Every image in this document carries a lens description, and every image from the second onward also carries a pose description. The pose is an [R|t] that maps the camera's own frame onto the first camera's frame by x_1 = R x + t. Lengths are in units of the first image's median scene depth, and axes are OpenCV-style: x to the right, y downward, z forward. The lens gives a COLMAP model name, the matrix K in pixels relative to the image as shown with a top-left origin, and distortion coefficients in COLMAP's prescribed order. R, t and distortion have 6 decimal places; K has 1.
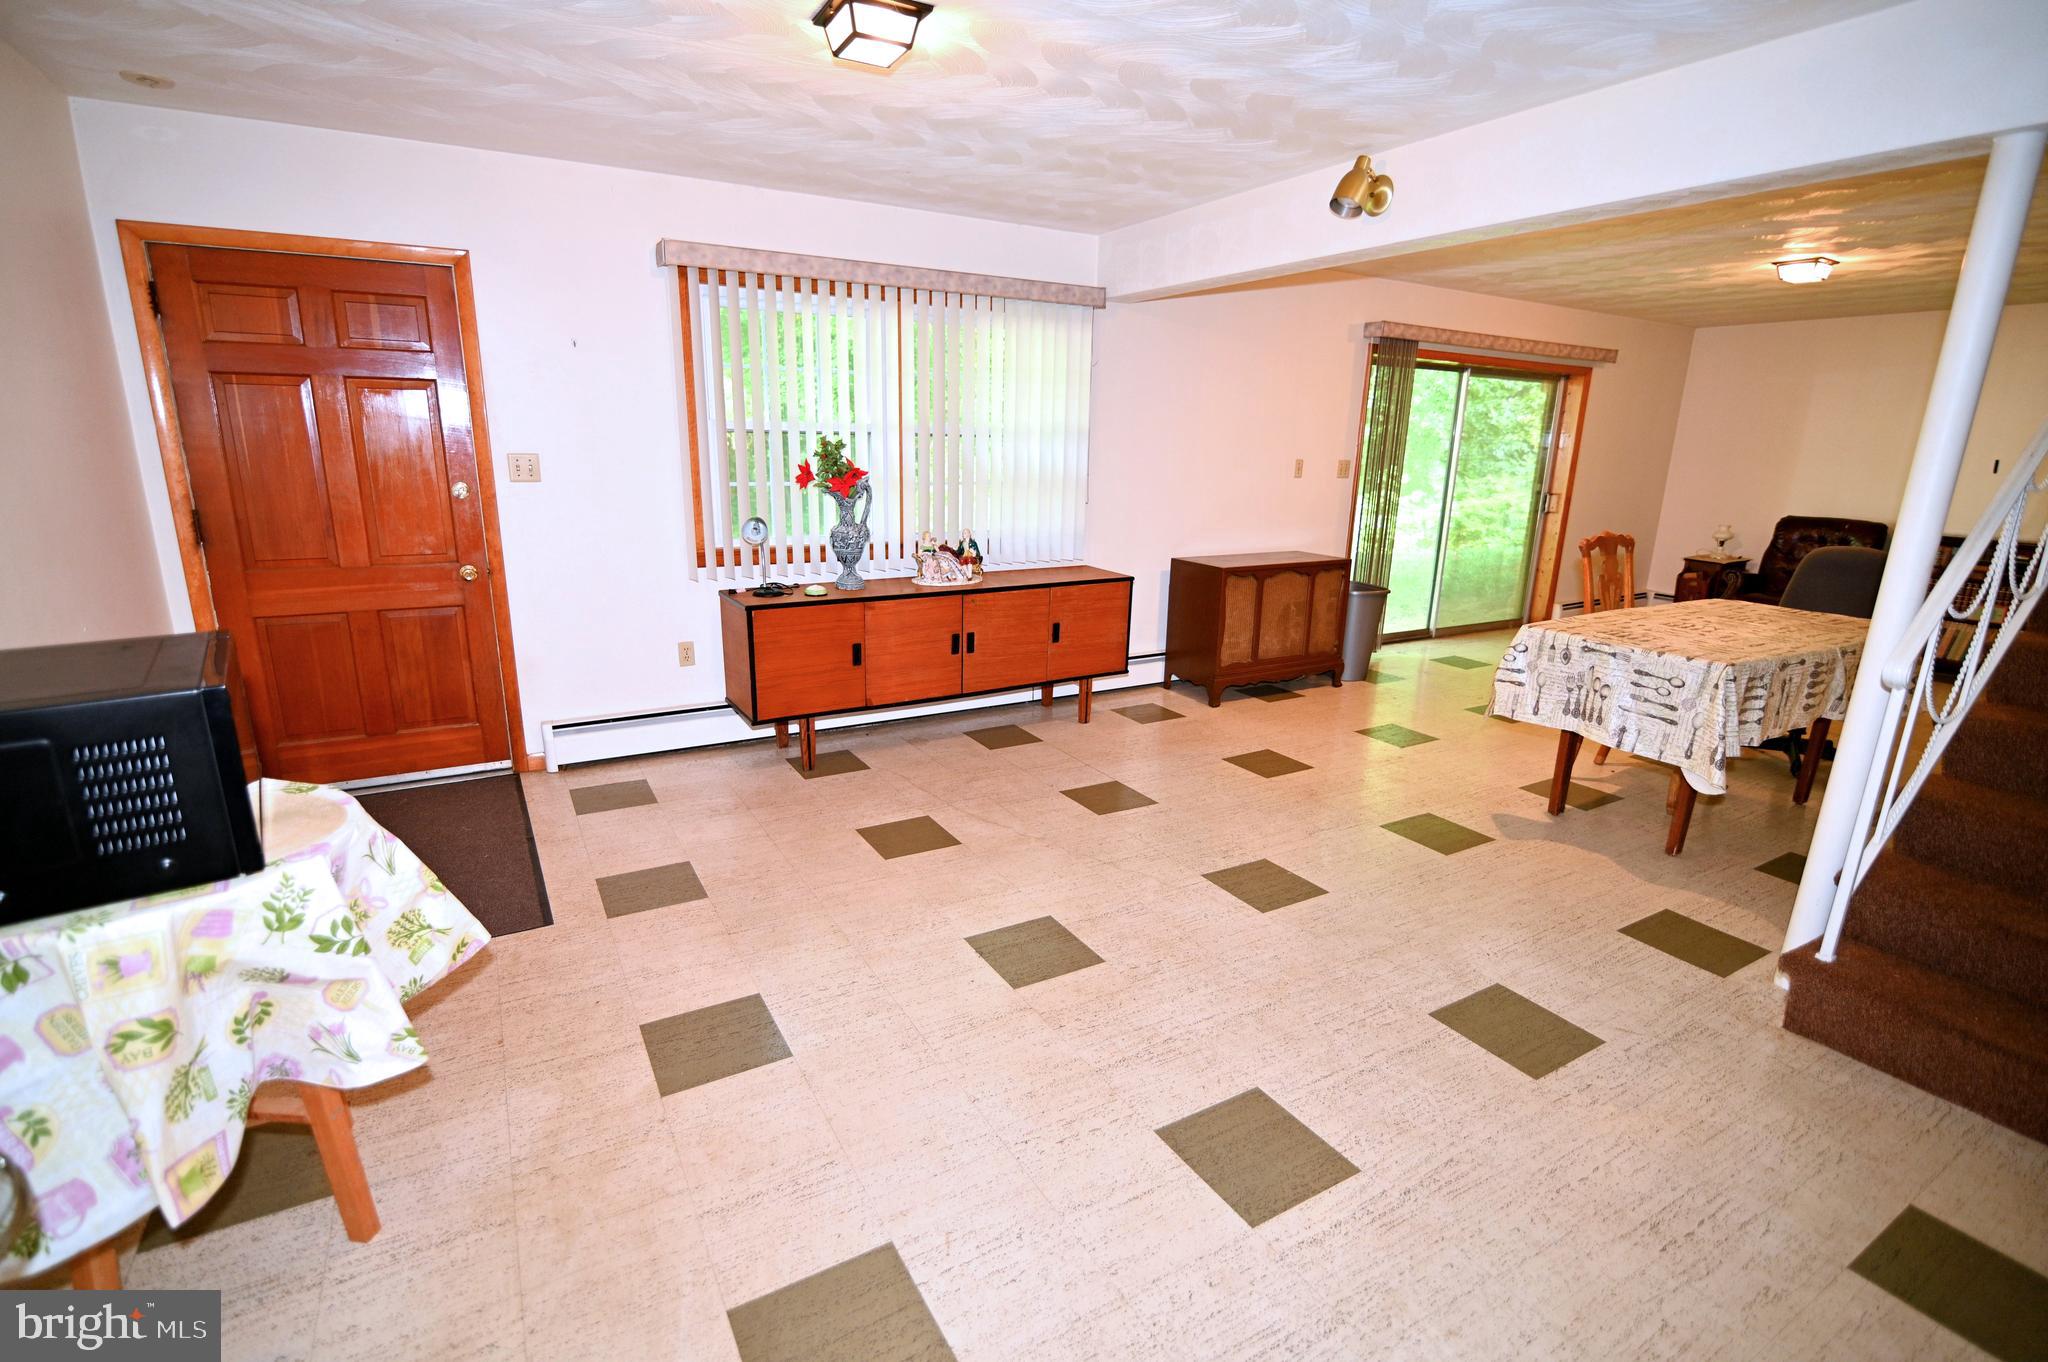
lens RADIAL K [[936.6, 0, 1009.4], [0, 936.6, 679.3], [0, 0, 1]] dist [-0.019854, 0.001471]
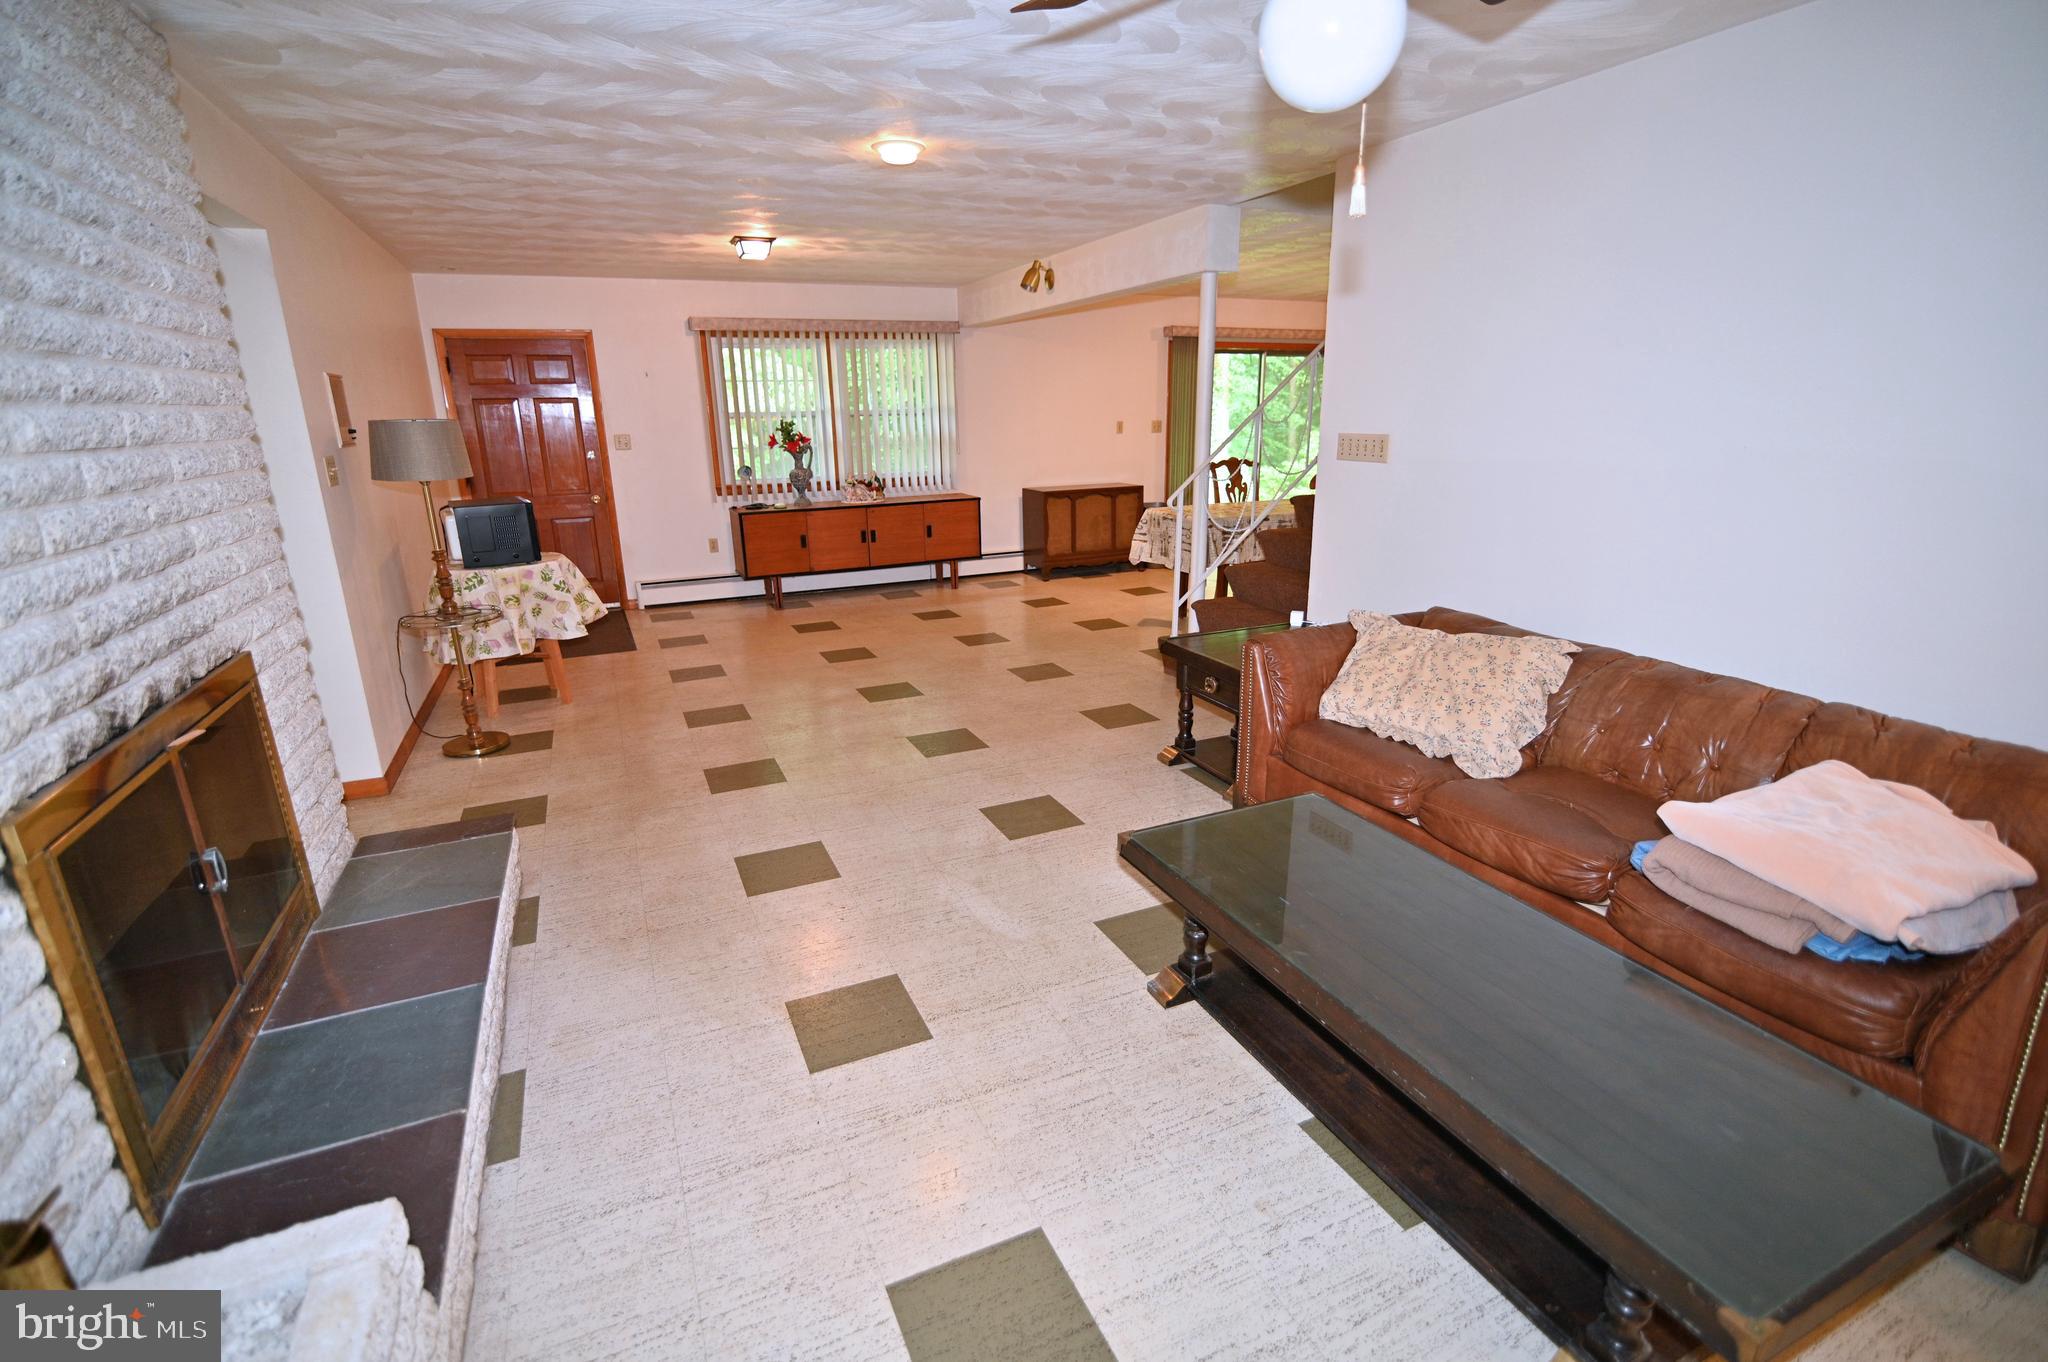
lens RADIAL K [[936.6, 0, 1009.4], [0, 936.6, 679.3], [0, 0, 1]] dist [-0.019854, 0.001471]
pose [[0.994121, -0.008312, -0.107954, 0.405384], [0.011280, 0.999574, 0.026918, 0.186798], [0.107684, -0.027978, 0.993791, -0.715466]]
